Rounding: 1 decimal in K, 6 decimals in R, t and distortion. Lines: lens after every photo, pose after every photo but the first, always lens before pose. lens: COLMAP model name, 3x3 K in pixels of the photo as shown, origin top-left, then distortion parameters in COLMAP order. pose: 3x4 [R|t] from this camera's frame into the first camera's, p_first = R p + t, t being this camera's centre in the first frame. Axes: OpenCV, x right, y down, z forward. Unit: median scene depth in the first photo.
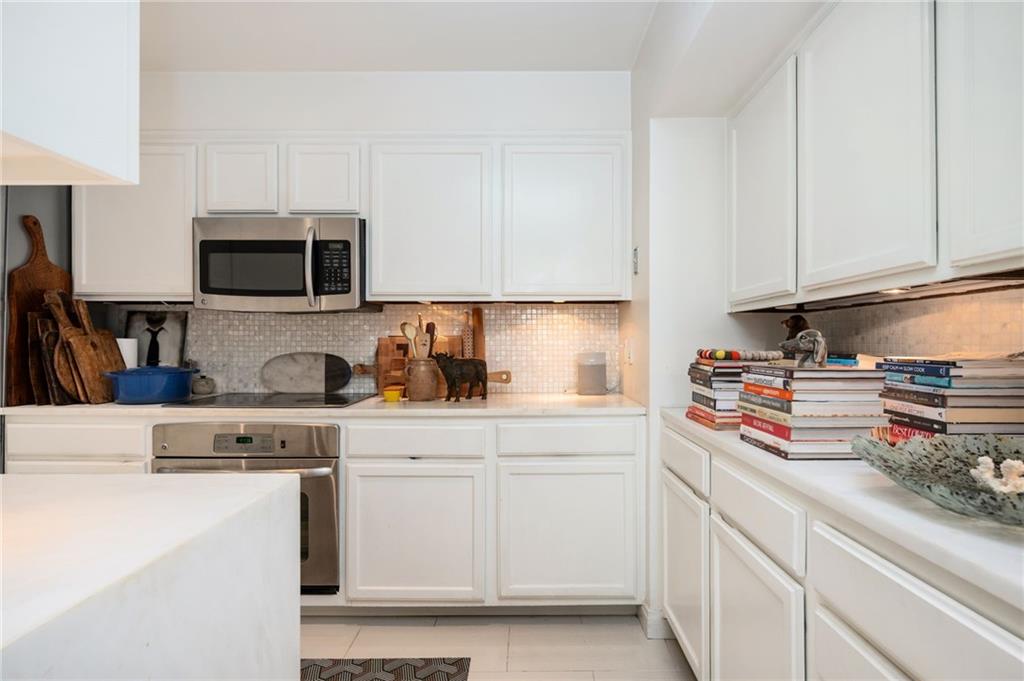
lens RADIAL K [[512.9, 0, 521.6], [0, 512.9, 339.8], [0, 0, 1]] dist [0.001400, 0.000688]
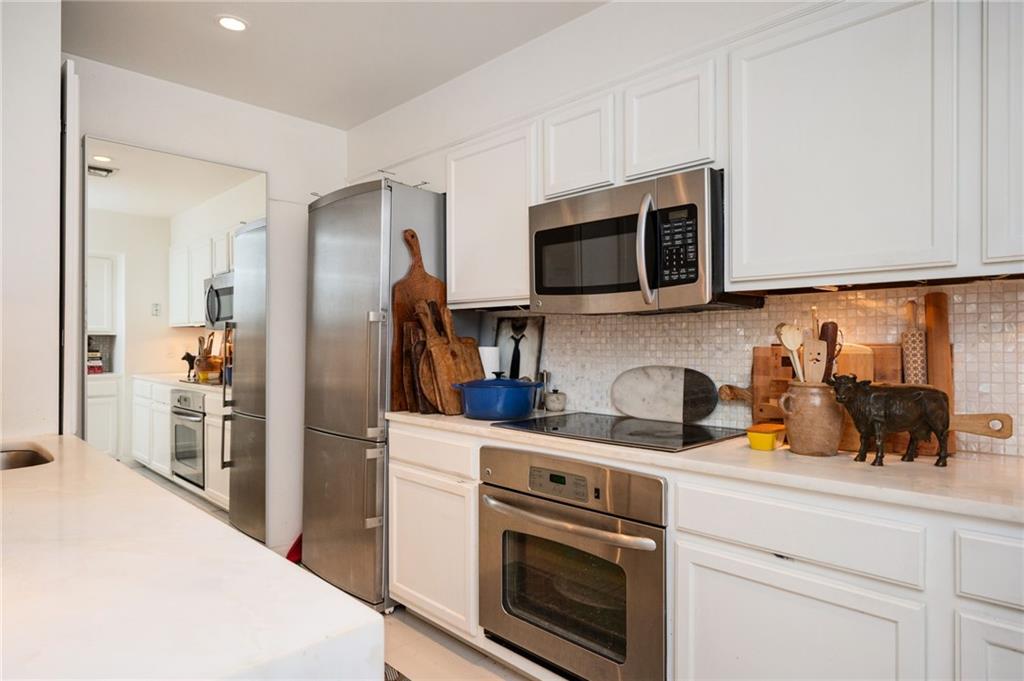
lens RADIAL K [[595.3, 0, 522.5], [0, 595.3, 339.5], [0, 0, 1]] dist [-0.000538, -0.000077]
pose [[0.715178, -0.004868, -0.698926, 0.047018], [0.000416, 0.999979, -0.006540, -0.009384], [0.698943, 0.004386, 0.715164, 0.270899]]
